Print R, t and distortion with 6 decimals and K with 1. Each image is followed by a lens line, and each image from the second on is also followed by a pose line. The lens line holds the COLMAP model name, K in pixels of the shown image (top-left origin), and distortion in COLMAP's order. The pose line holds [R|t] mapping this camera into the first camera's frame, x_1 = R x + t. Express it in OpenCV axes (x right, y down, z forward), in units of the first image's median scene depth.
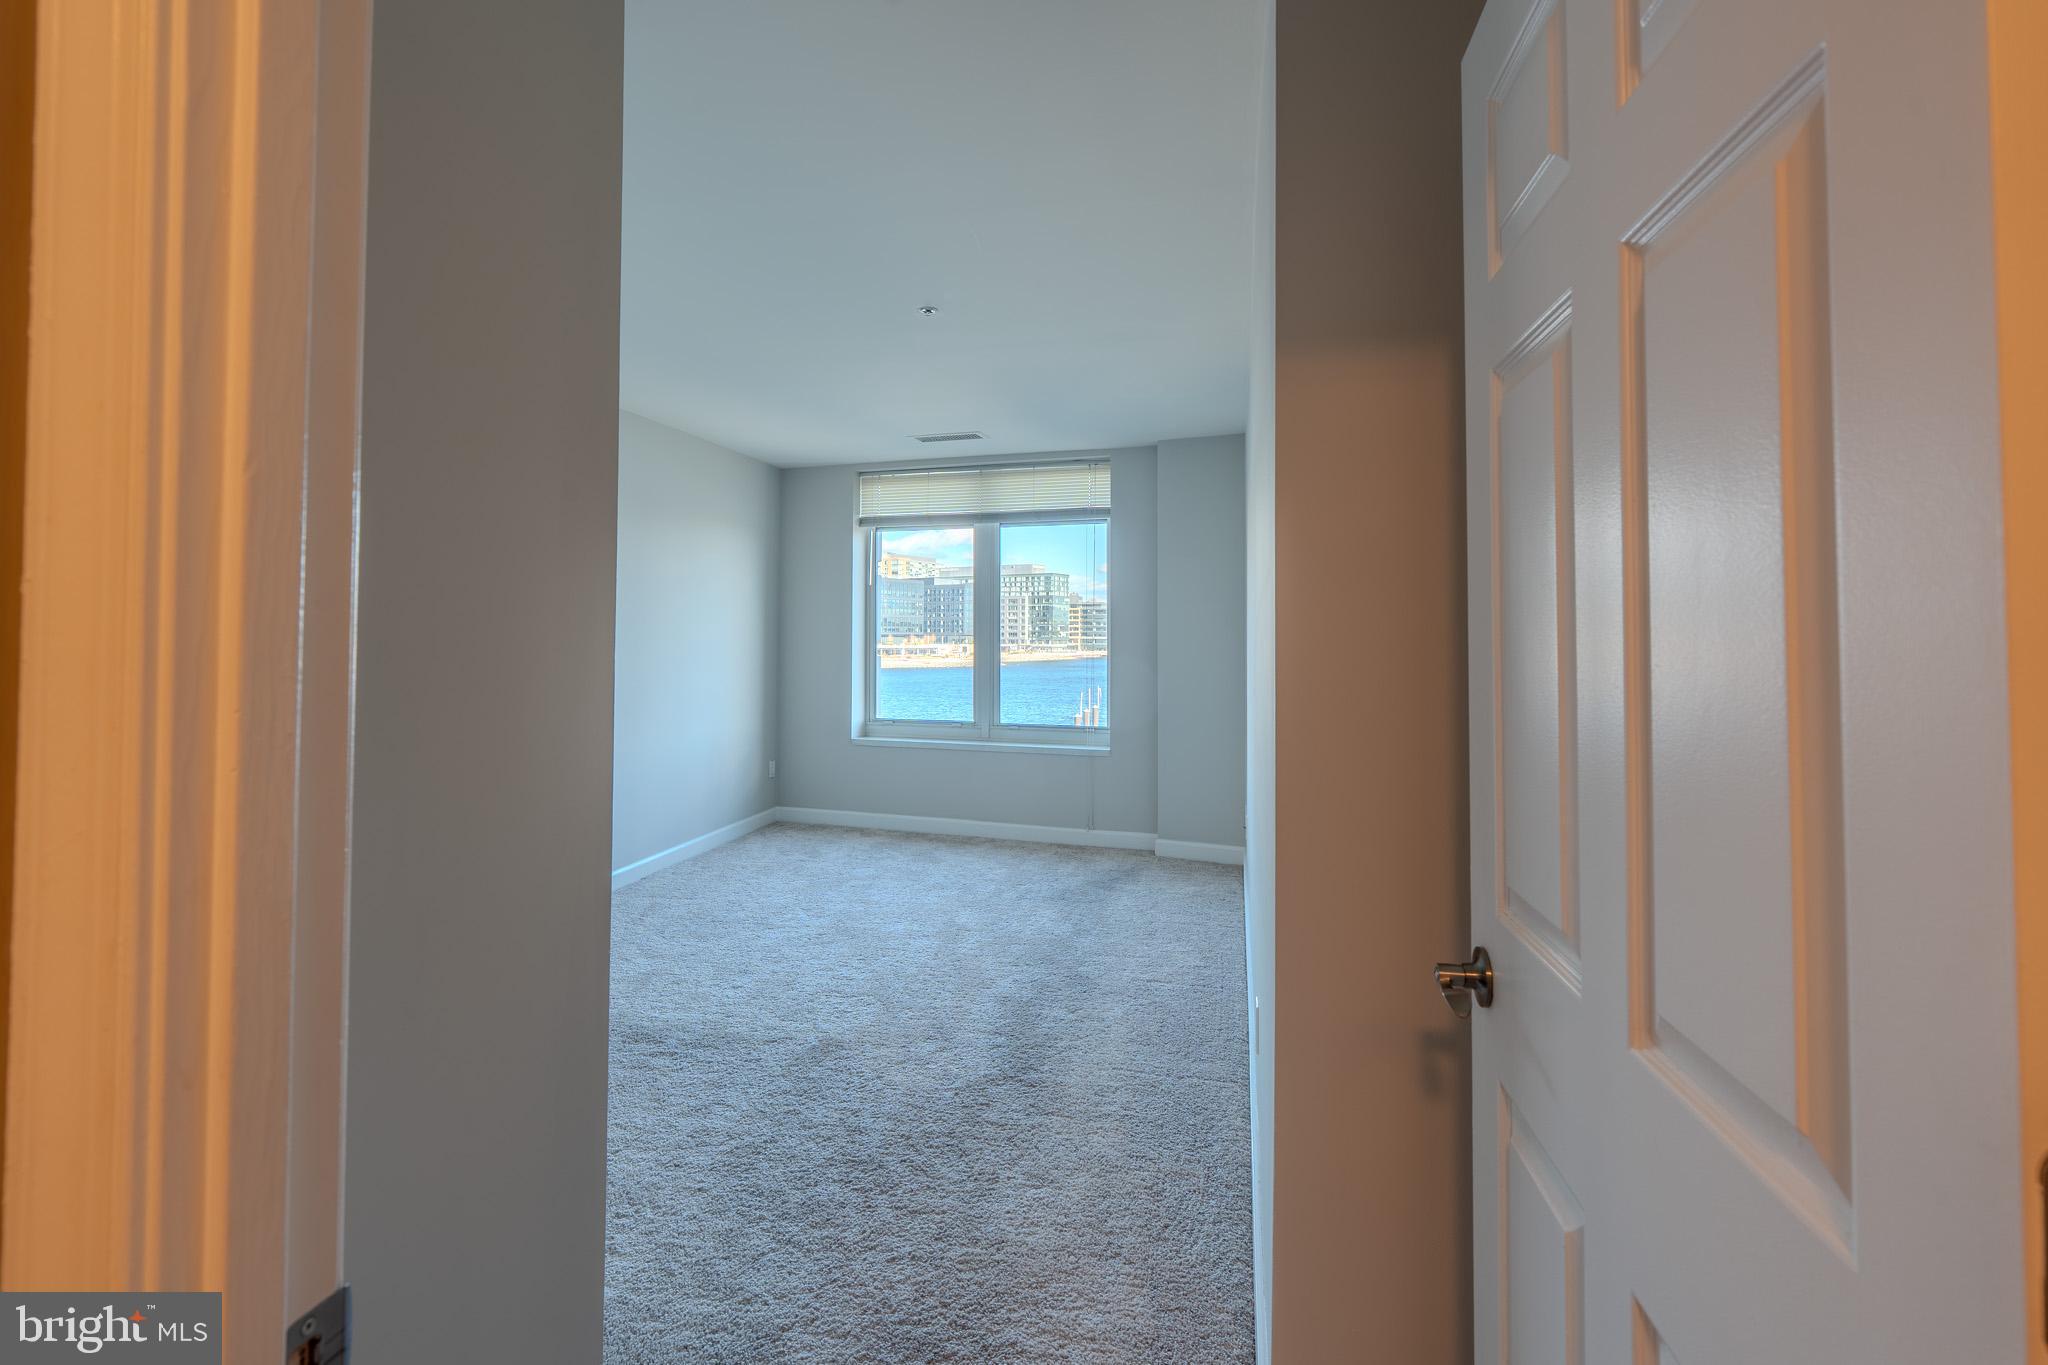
lens RADIAL K [[954.5, 0, 1053.6], [0, 954.5, 610.0], [0, 0, 1]] dist [-0.000153, 0.000153]
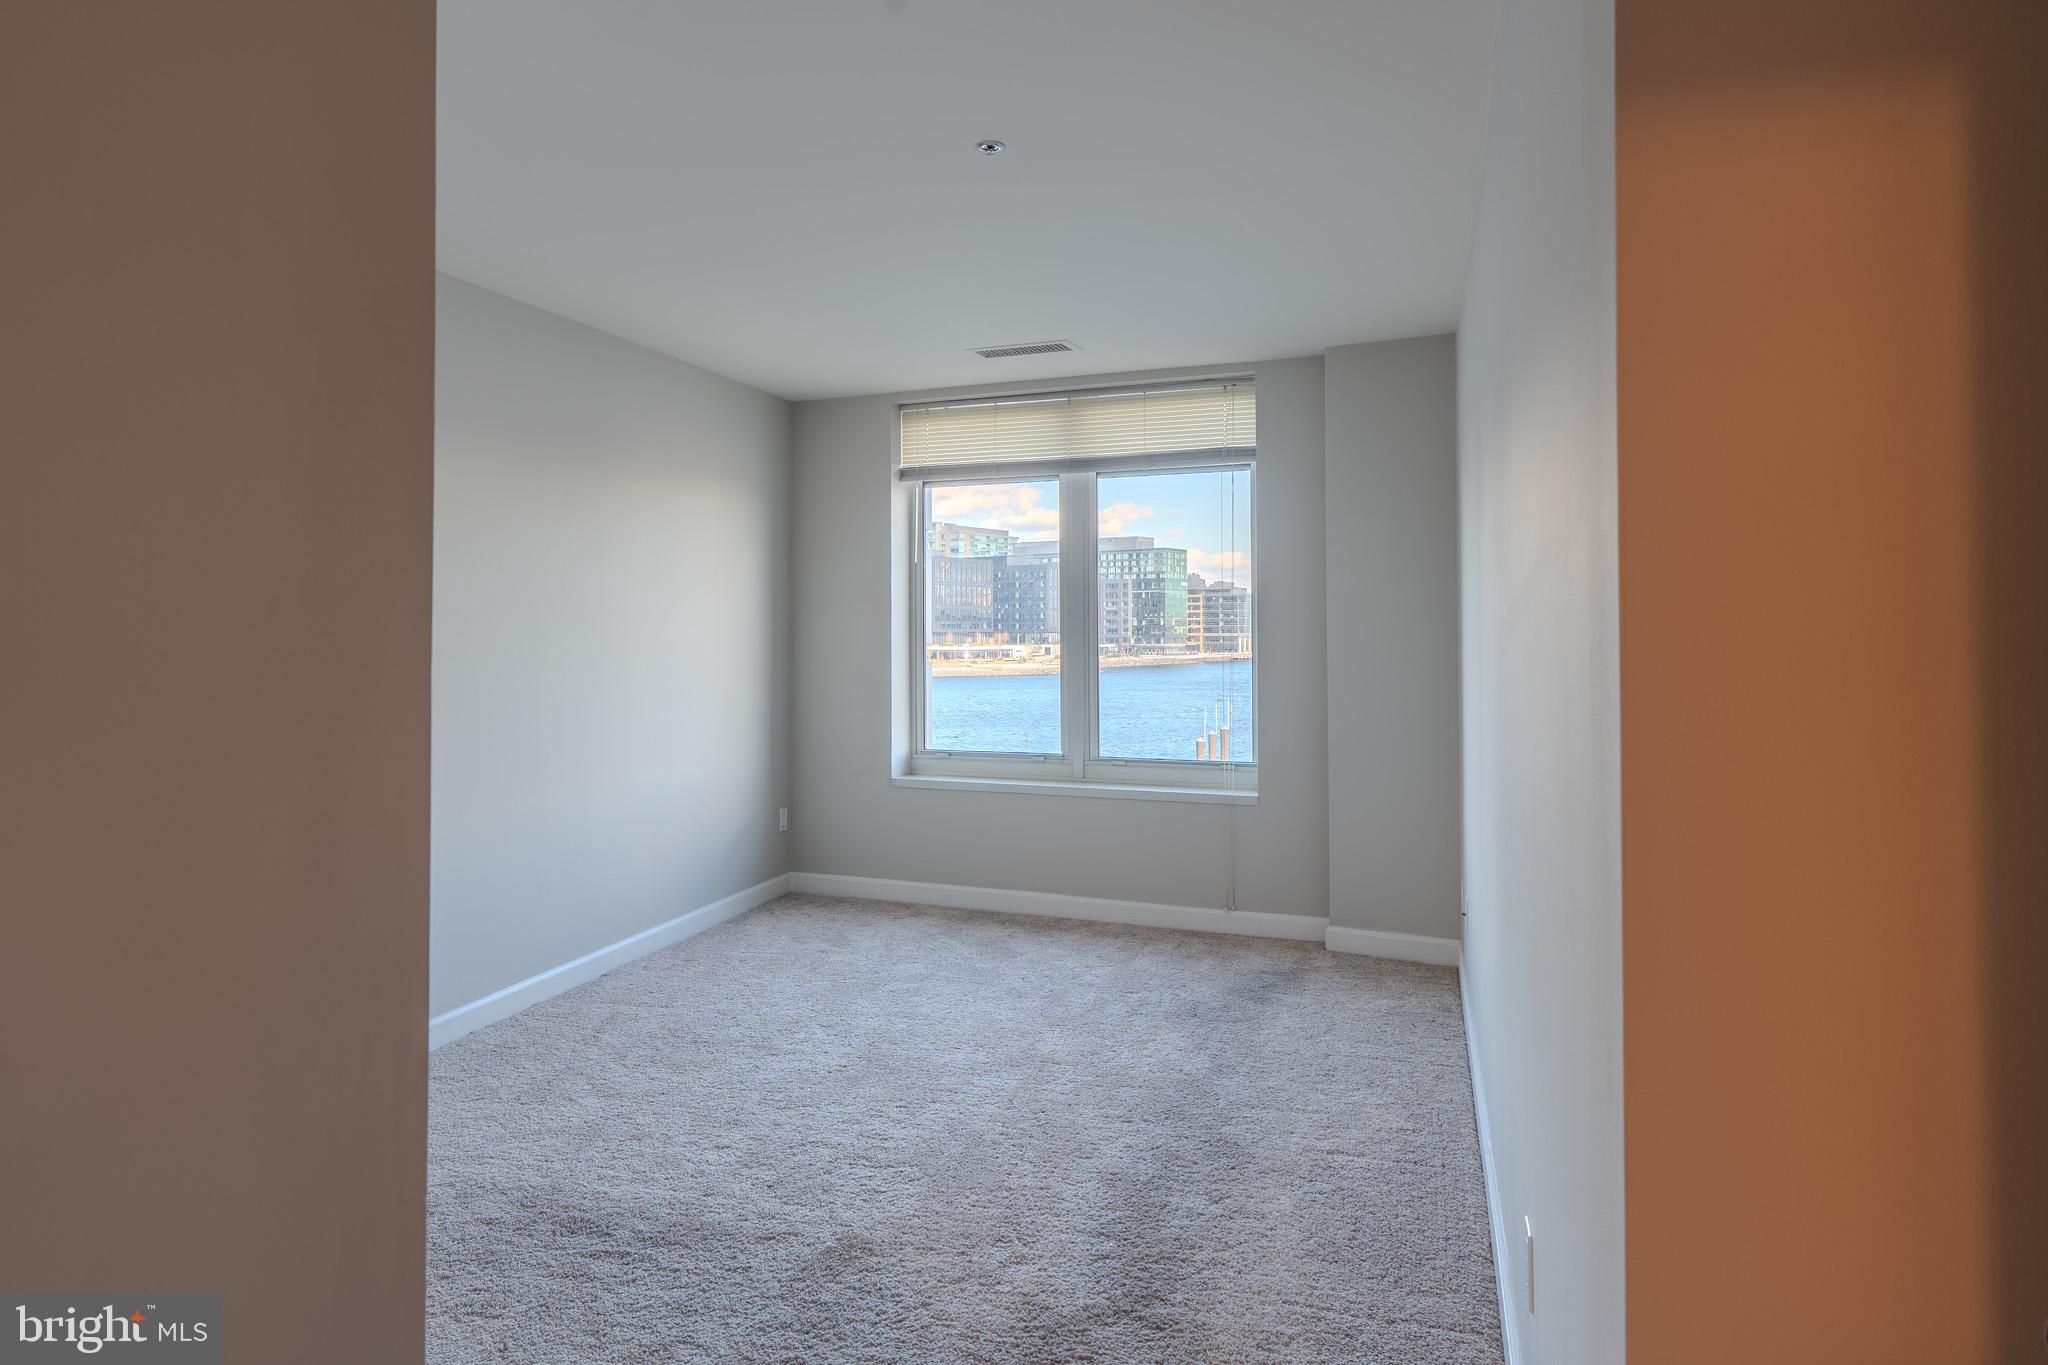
lens RADIAL K [[1271.3, 0, 1061.9], [0, 1271.3, 604.8], [0, 0, 1]] dist [0.001148, 0.000359]
pose [[0.996646, -0.008466, -0.081395, -0.007701], [0.008879, 0.999949, 0.004710, 0.002314], [0.081351, -0.005417, 0.996671, 0.079710]]
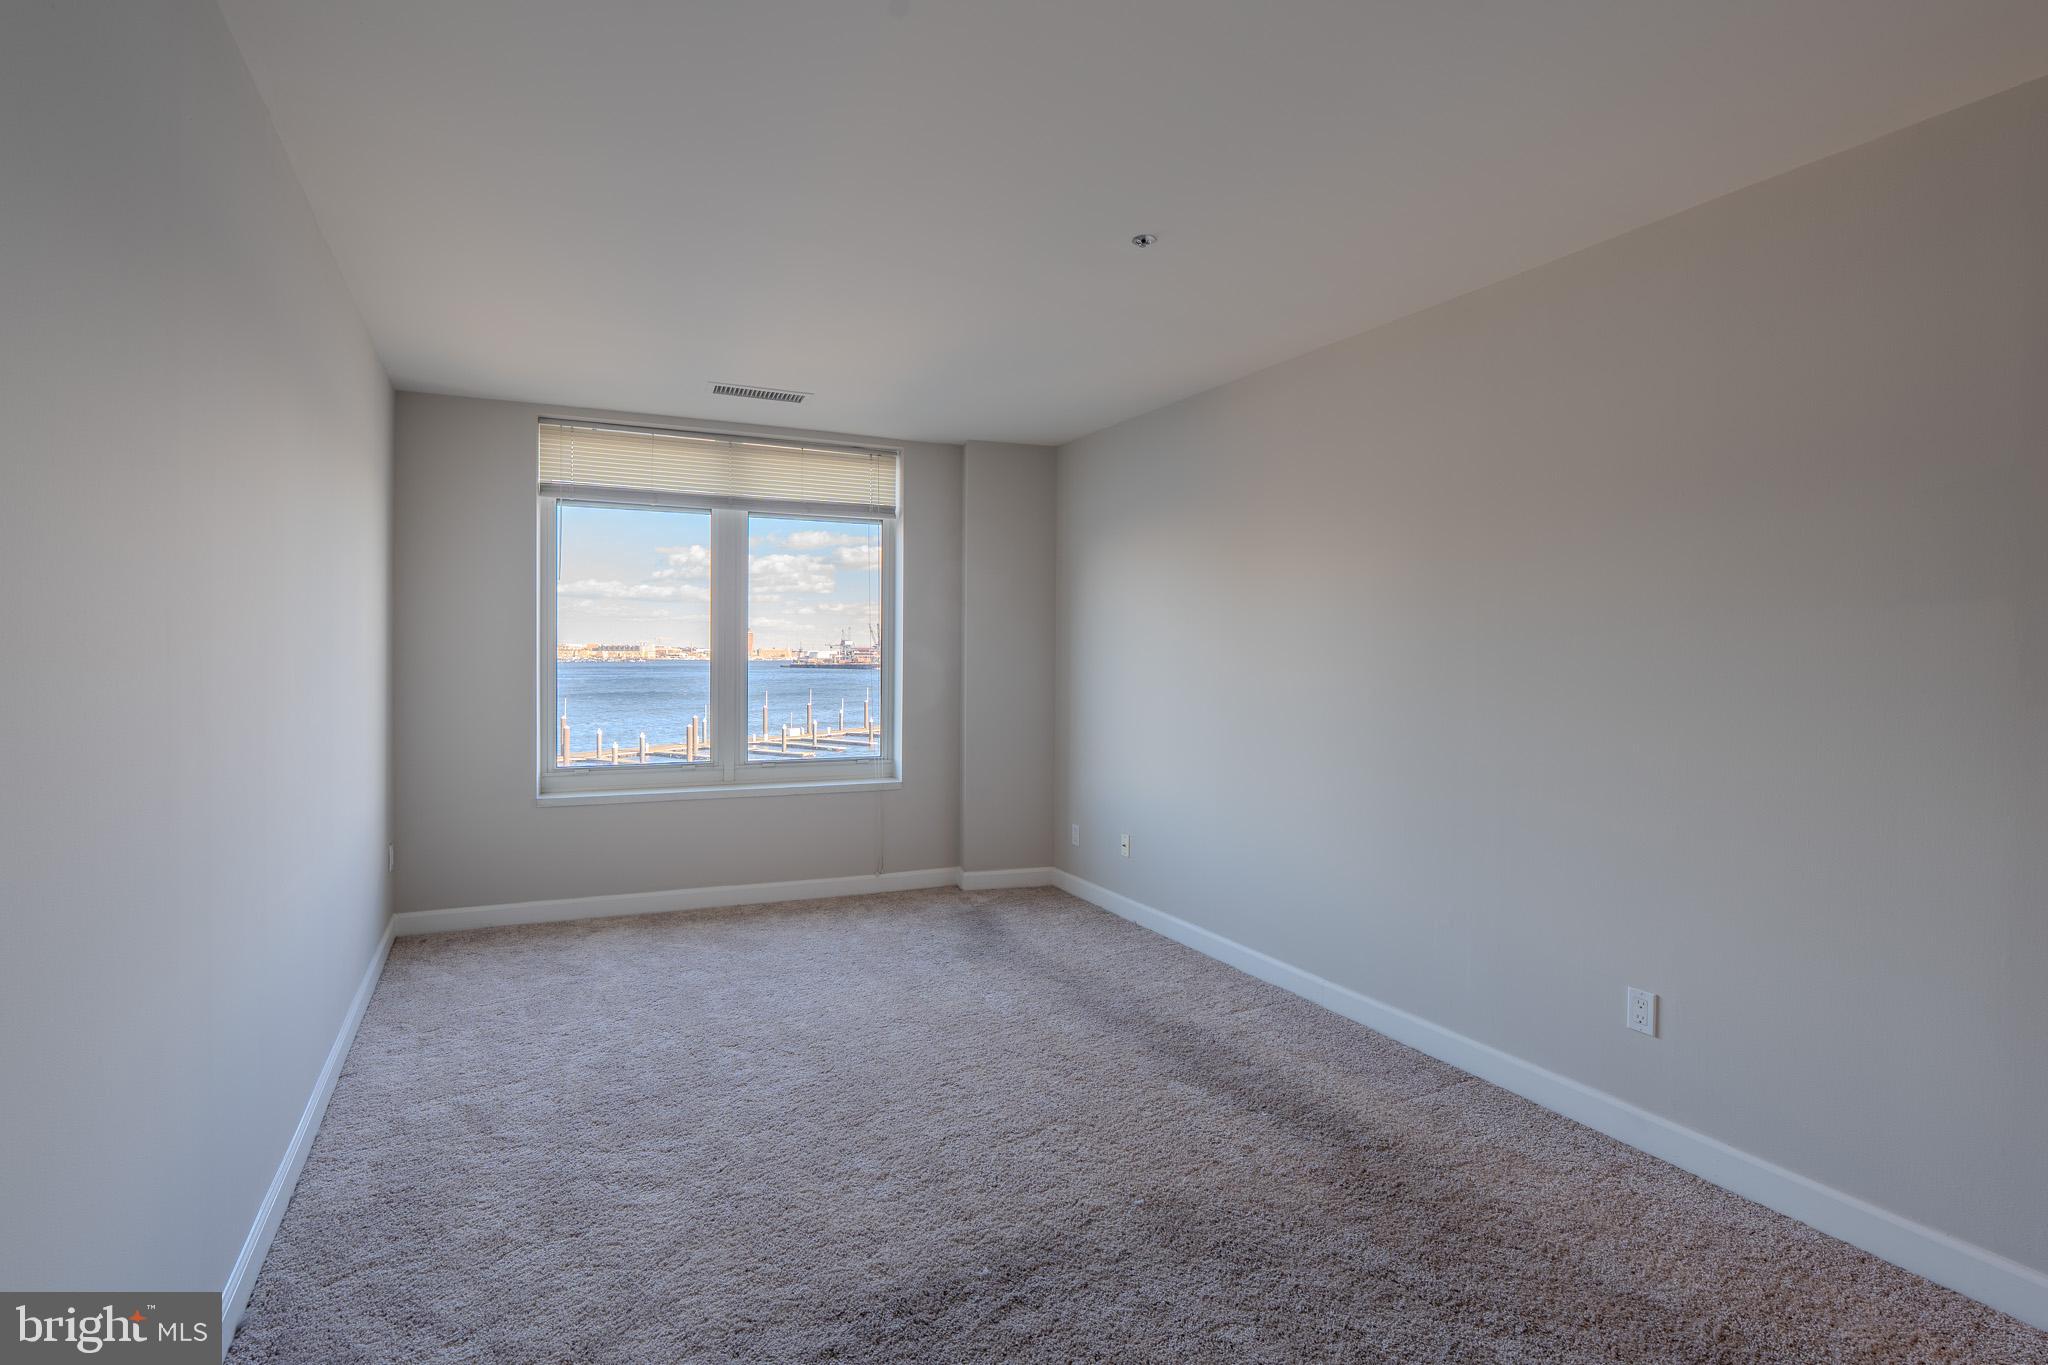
lens RADIAL K [[921.3, 0, 1025.2], [0, 921.3, 660.6], [0, 0, 1]] dist [-0.004882, 0.000350]
pose [[0.756538, -0.001893, 0.653947, -0.488234], [-0.019926, 0.999465, 0.025945, 0.011583], [-0.653646, -0.032659, 0.756096, 0.332336]]
